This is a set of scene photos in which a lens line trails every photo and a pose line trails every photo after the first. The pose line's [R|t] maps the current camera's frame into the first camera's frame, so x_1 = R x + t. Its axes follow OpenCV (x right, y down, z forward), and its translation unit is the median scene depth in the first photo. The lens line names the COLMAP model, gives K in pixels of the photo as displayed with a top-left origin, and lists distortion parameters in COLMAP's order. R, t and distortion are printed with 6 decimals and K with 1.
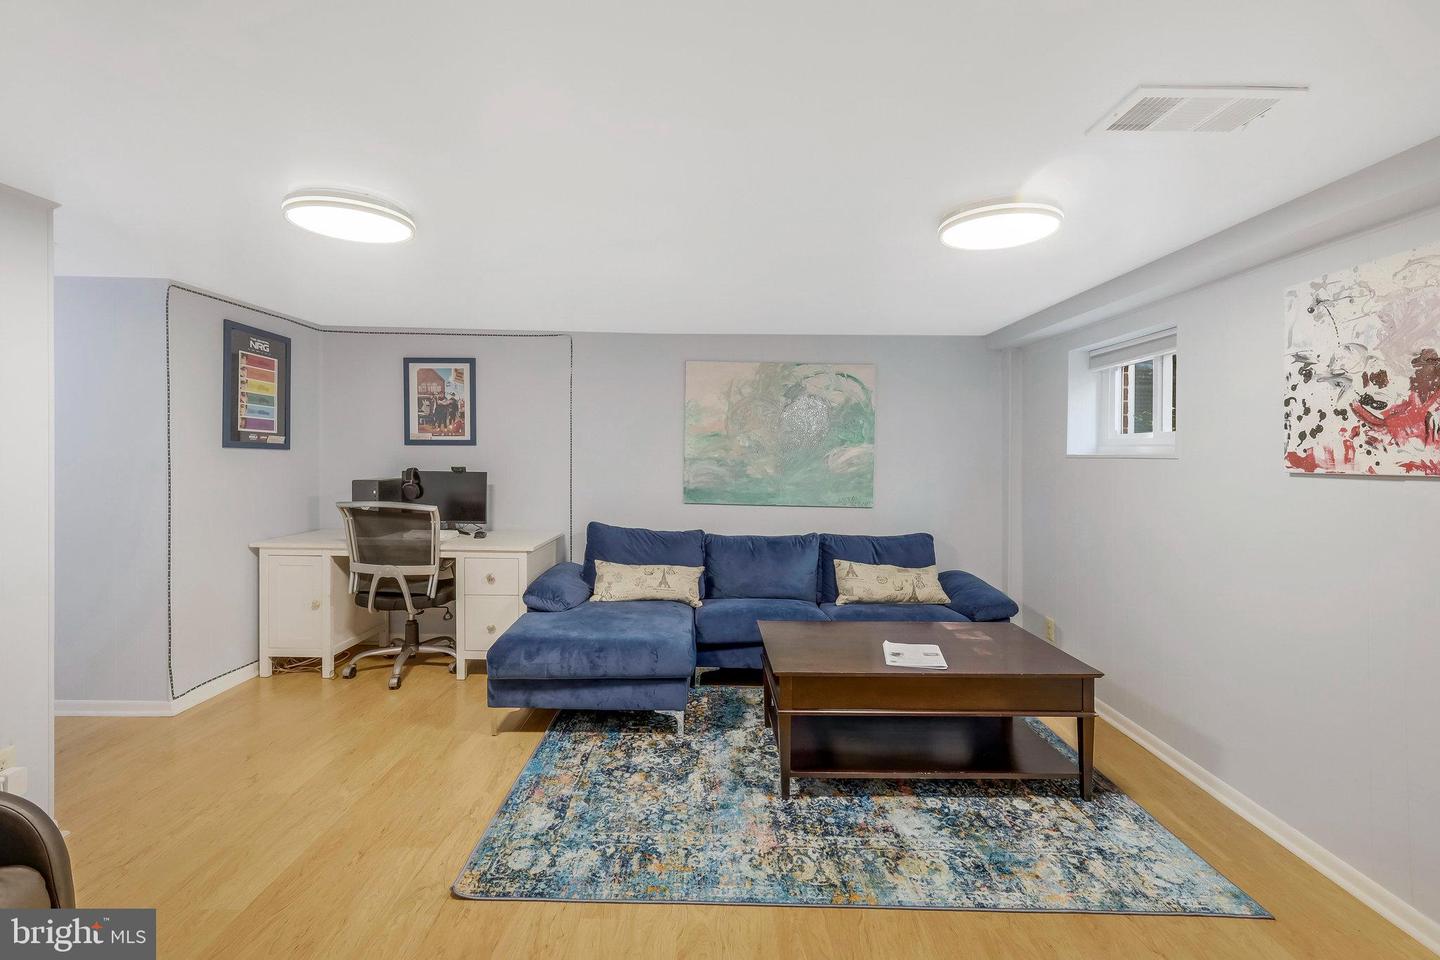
lens RADIAL K [[642.1, 0, 724.4], [0, 642.1, 466.6], [0, 0, 1]] dist [0.014573, -0.000012]
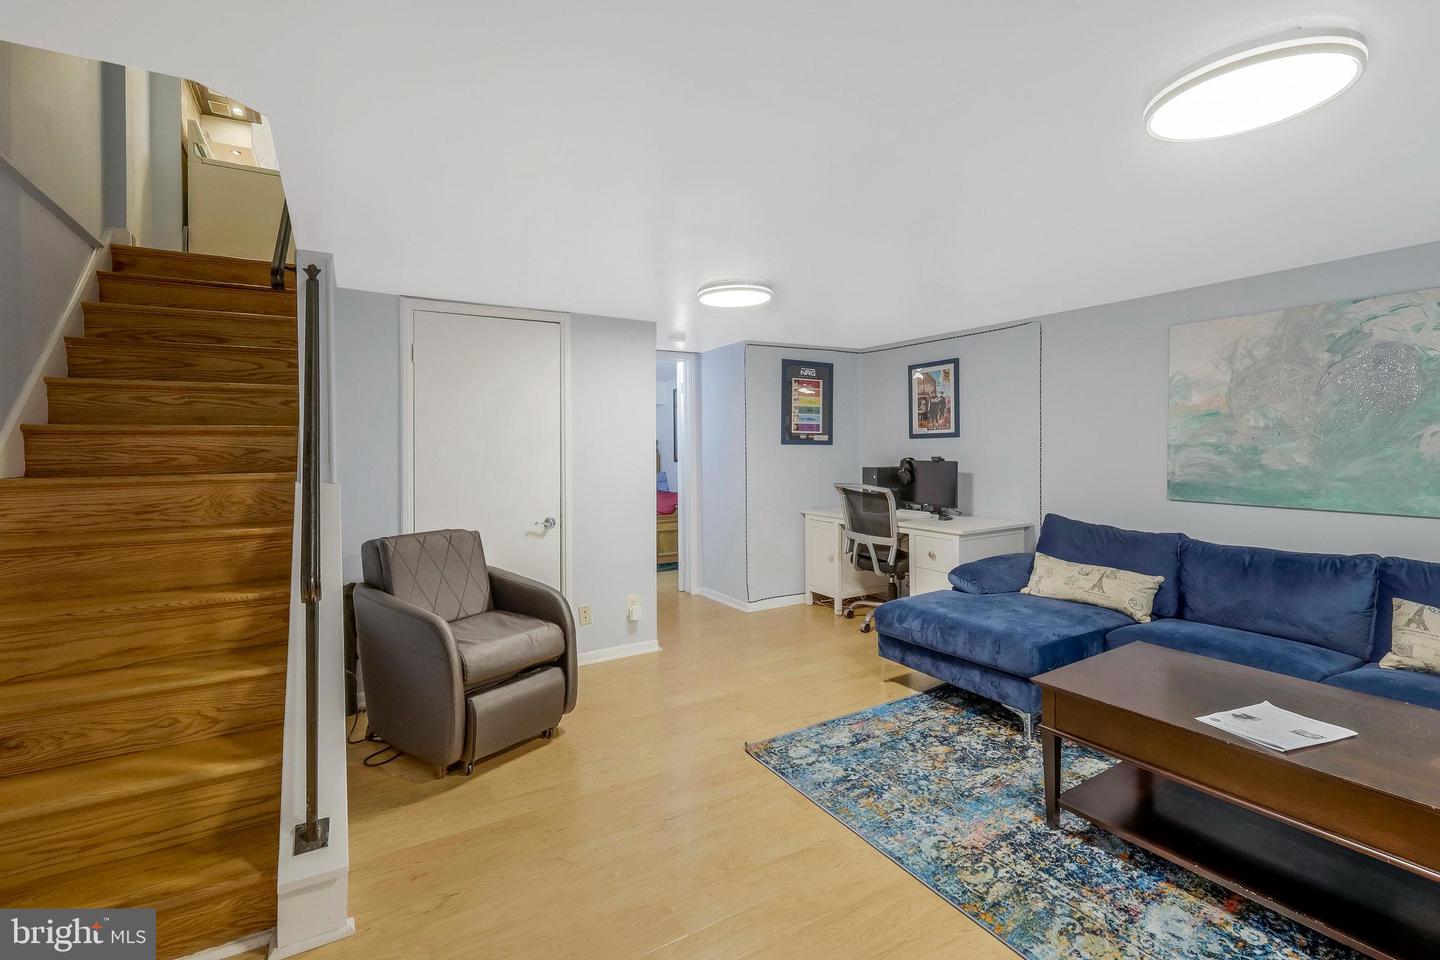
lens RADIAL K [[637.7, 0, 718.0], [0, 637.7, 453.4], [0, 0, 1]] dist [0.010783, -0.000296]
pose [[0.526429, -0.010000, -0.850160, 0.382671], [0.002161, 0.999943, -0.010424, 0.006003], [0.850217, 0.003651, 0.526420, 0.091688]]
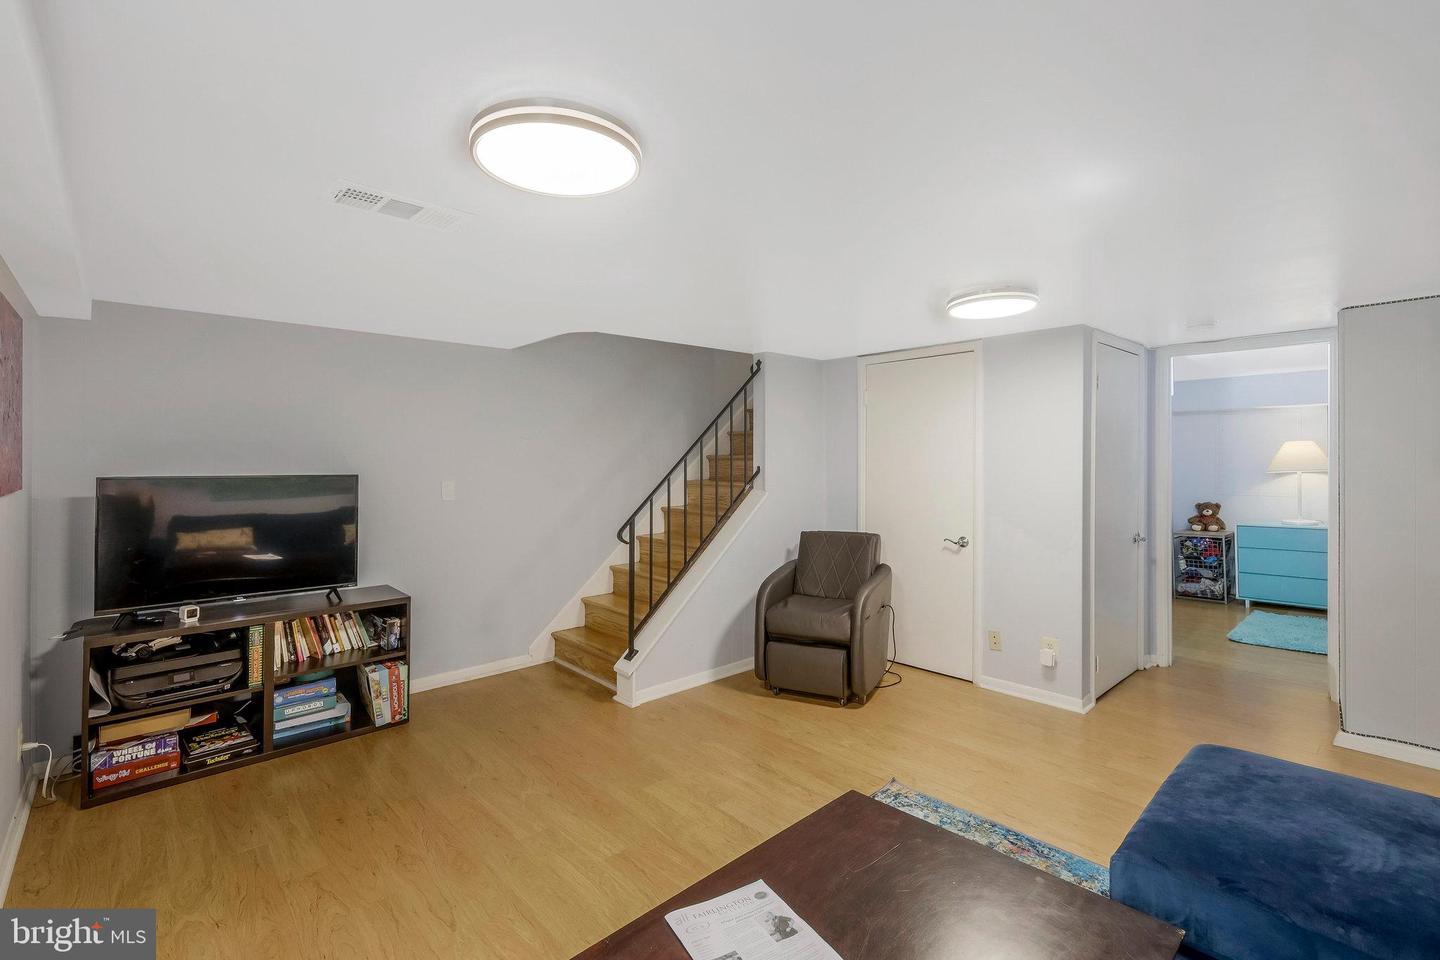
lens RADIAL K [[642.1, 0, 724.4], [0, 642.1, 466.6], [0, 0, 1]] dist [0.014573, -0.000012]
pose [[-0.727942, -0.005378, -0.685618, 0.406159], [-0.009636, 0.999951, 0.002388, -0.015908], [0.685571, 0.008345, -0.727958, 0.850447]]
